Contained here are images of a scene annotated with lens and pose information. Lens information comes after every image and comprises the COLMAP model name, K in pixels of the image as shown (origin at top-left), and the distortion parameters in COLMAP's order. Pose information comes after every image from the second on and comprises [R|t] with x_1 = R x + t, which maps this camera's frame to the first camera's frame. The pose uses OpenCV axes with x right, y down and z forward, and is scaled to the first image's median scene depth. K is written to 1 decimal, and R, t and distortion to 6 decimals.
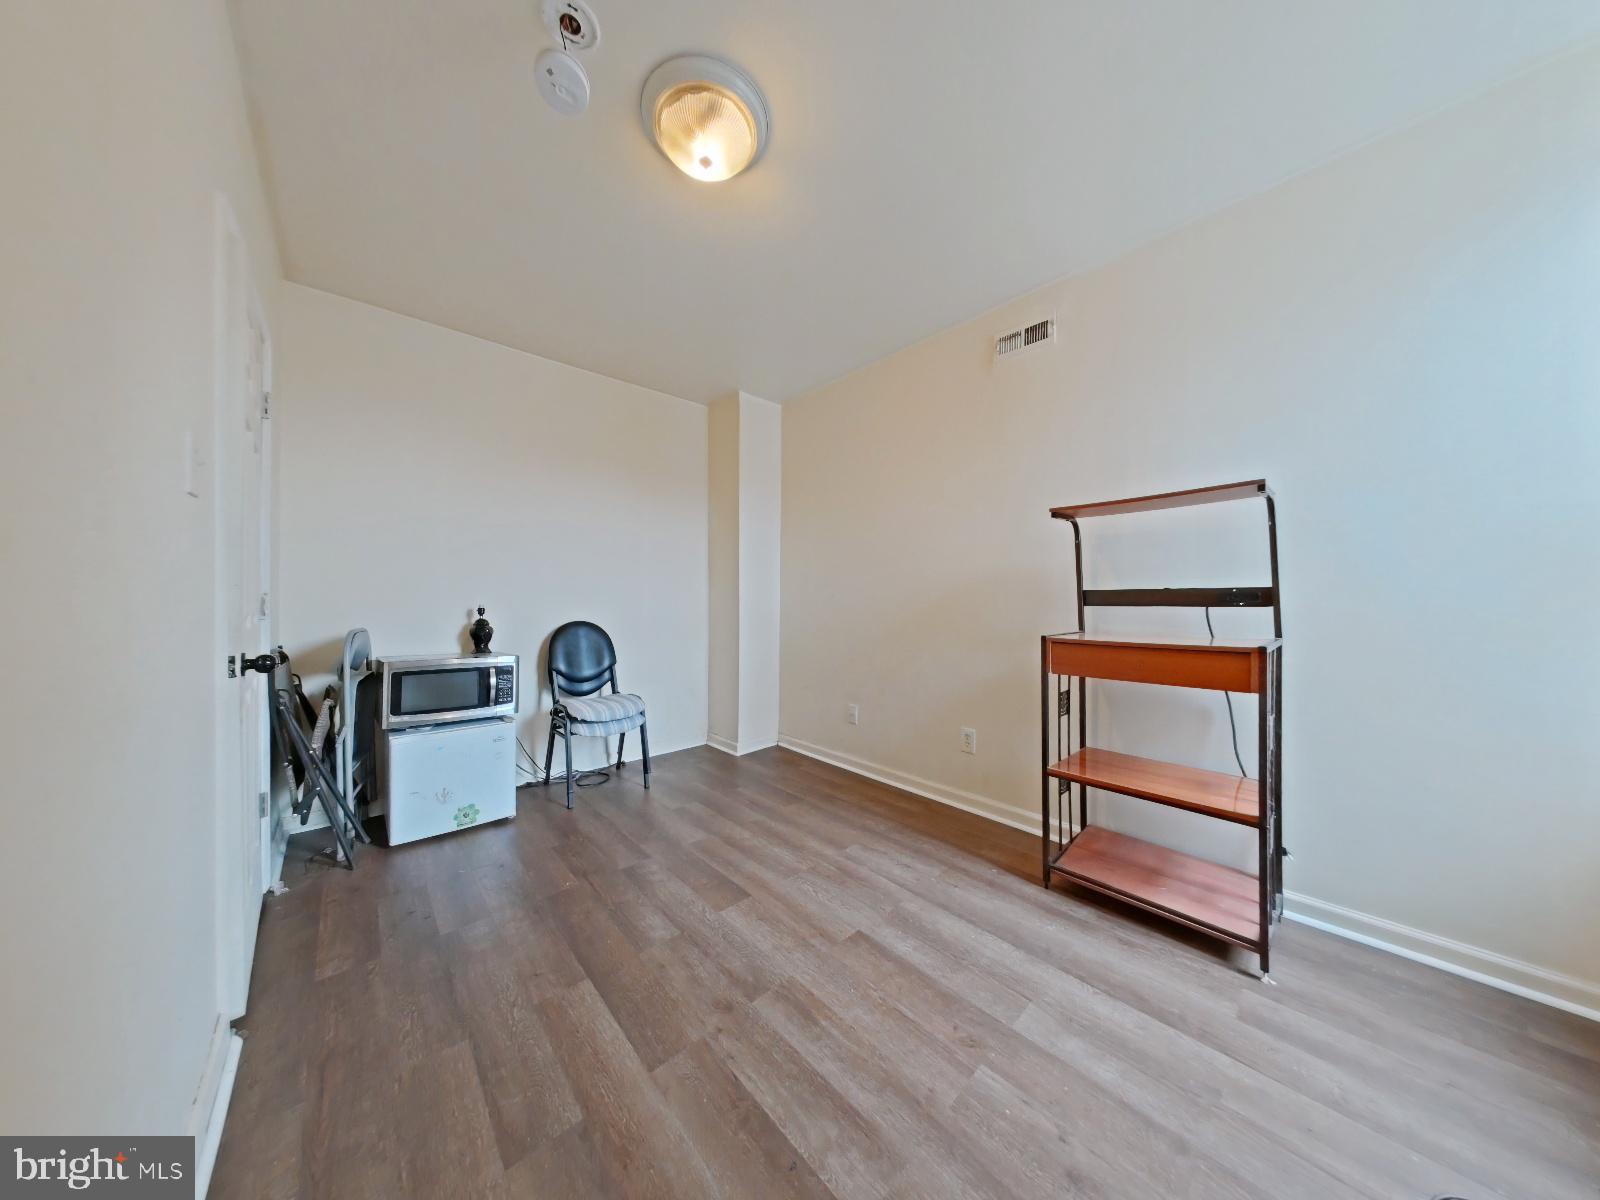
lens RADIAL K [[497.9, 0, 800.0], [0, 497.9, 600.0], [0, 0, 1]] dist [-0.000352, -0.000061]
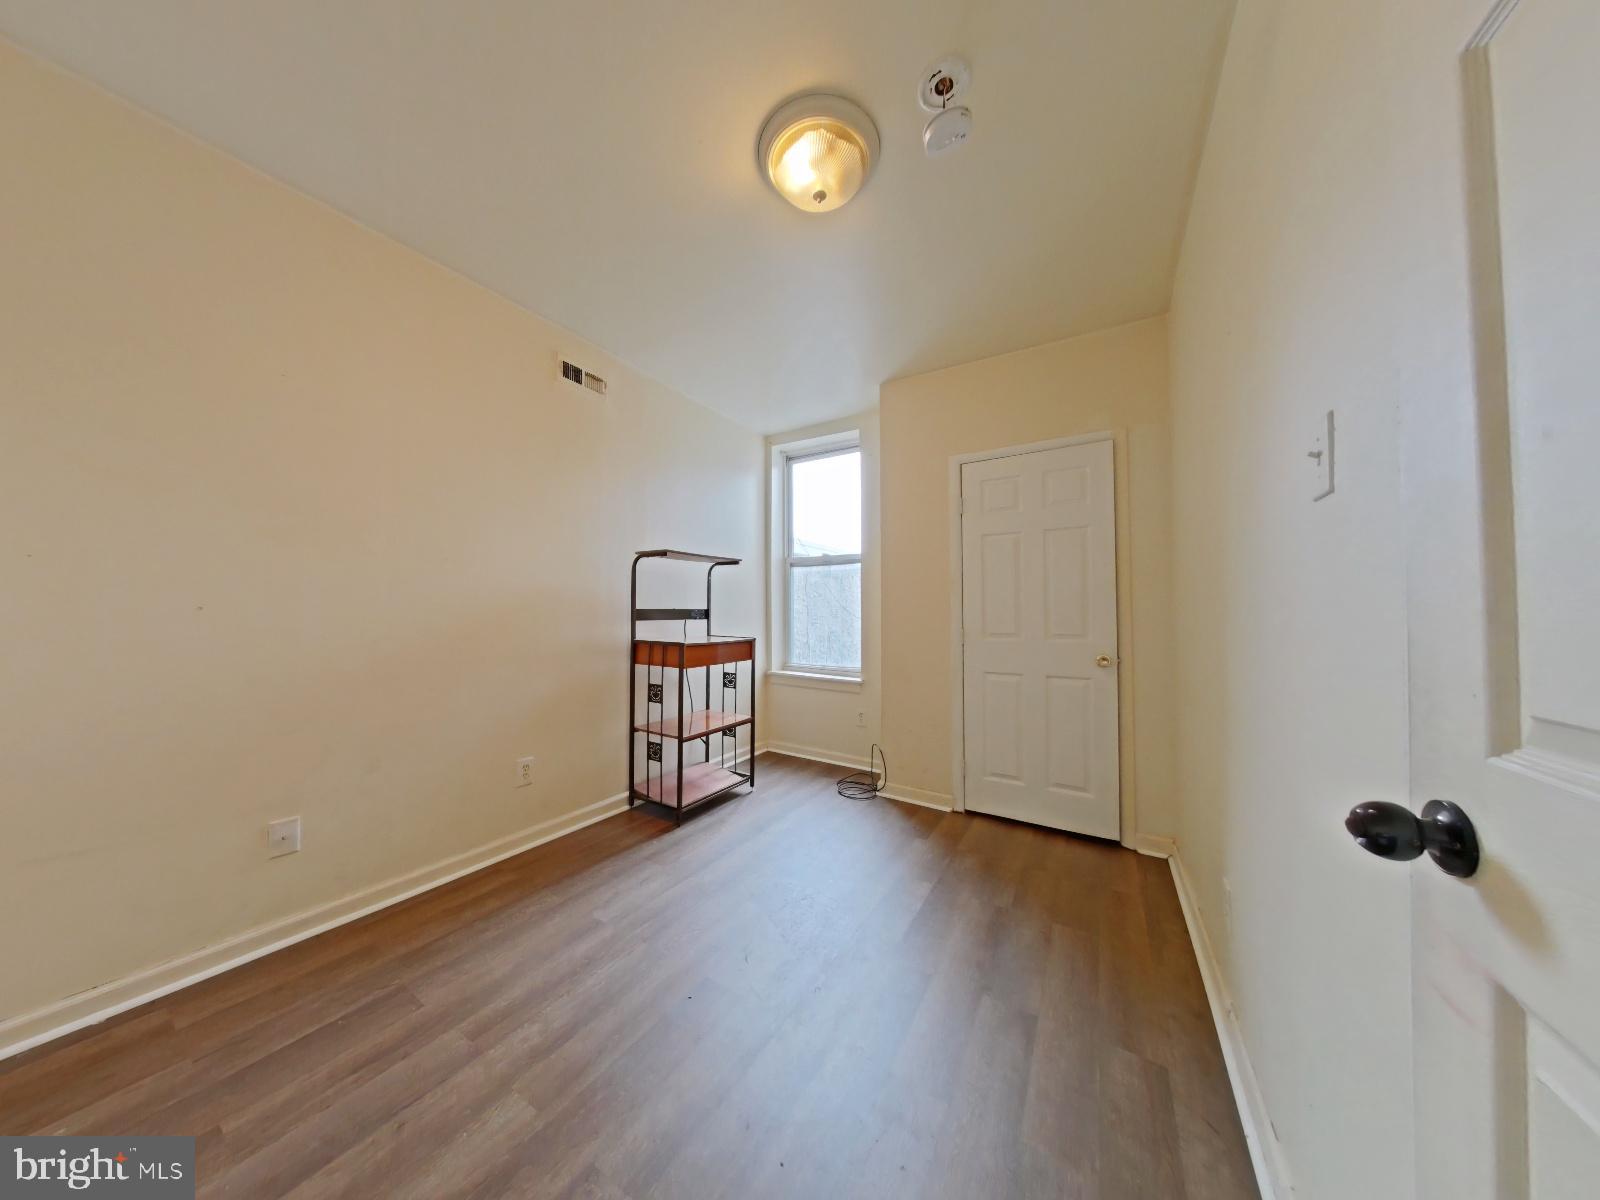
lens RADIAL K [[497.9, 0, 800.0], [0, 497.9, 600.0], [0, 0, 1]] dist [-0.000352, -0.000061]
pose [[-0.277774, 0.025633, 0.960304, -0.817999], [-0.002984, 0.999616, -0.027545, -0.007062], [-0.960642, -0.010517, -0.277591, 0.938911]]
